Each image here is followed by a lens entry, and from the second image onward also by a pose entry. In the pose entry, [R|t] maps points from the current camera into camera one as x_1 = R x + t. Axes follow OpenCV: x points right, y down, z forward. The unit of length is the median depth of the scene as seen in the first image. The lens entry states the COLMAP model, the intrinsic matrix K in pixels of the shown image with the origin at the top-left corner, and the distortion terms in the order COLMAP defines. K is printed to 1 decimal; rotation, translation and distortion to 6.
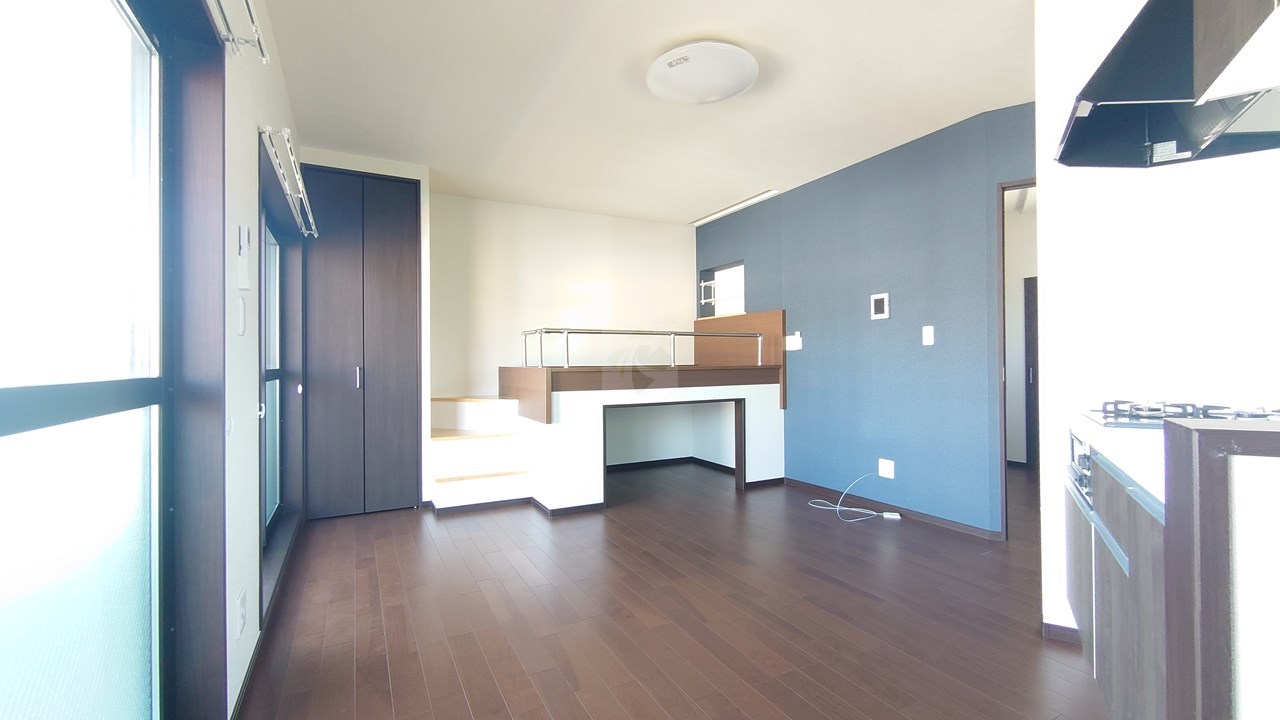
lens RADIAL K [[547.0, 0, 646.1], [0, 547.0, 357.8], [0, 0, 1]] dist [-0.007920, -0.000058]
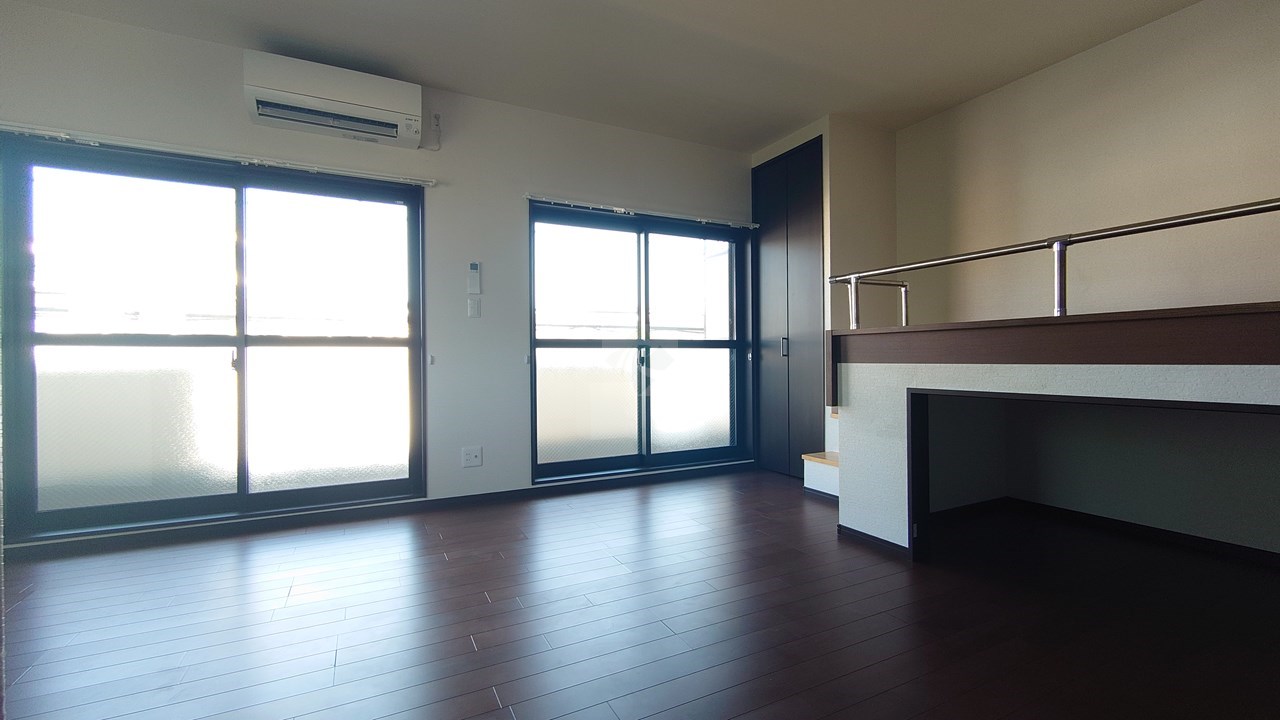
lens RADIAL K [[547.0, 0, 646.1], [0, 547.0, 357.8], [0, 0, 1]] dist [-0.007920, -0.000058]
pose [[-0.021761, 0.007386, -0.999736, 0.455140], [0.013457, 0.999884, 0.007094, 0.038215], [0.999673, -0.013299, -0.021858, 0.620881]]
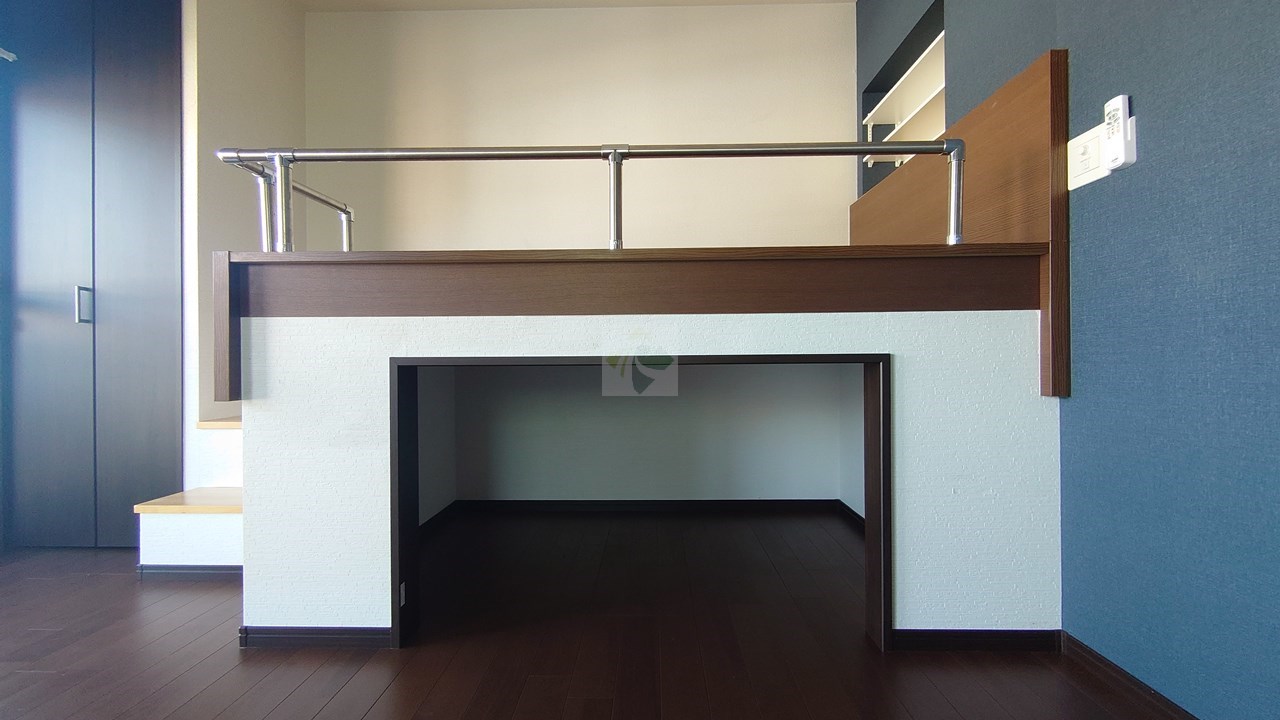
lens RADIAL K [[547.0, 0, 646.1], [0, 547.0, 357.8], [0, 0, 1]] dist [-0.007920, -0.000058]
pose [[0.869585, 0.001561, -0.493781, 0.209558], [0.002427, 0.999969, 0.007434, 0.072122], [0.493777, -0.007663, 0.869555, 0.660458]]
